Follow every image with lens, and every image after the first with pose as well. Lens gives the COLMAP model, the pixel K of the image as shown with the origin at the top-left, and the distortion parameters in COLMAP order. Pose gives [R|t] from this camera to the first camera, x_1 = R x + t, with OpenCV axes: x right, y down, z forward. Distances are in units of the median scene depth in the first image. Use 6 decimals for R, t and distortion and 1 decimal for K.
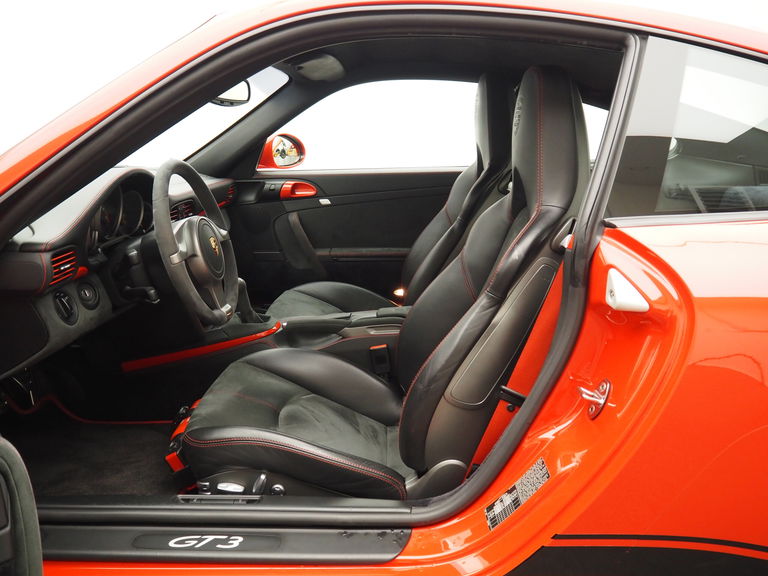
lens RADIAL K [[676.3, 0, 384.0], [0, 676.3, 288.0], [0, 0, 1]] dist [-0.008619, -0.004738]
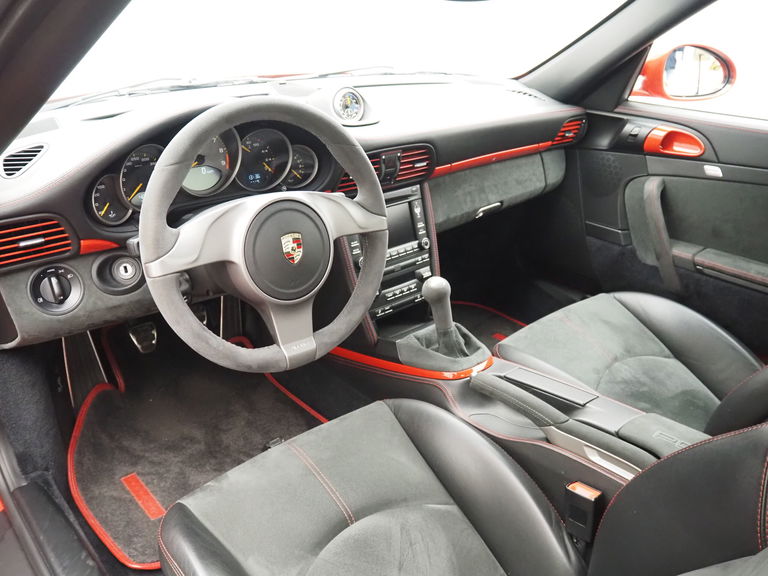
lens RADIAL K [[676.3, 0, 384.0], [0, 676.3, 288.0], [0, 0, 1]] dist [-0.008619, -0.004738]
pose [[0.702389, 0.319701, -0.635957, 0.119421], [-0.208960, 0.946704, 0.245128, -0.115578], [0.680430, -0.039286, 0.731759, 0.367834]]
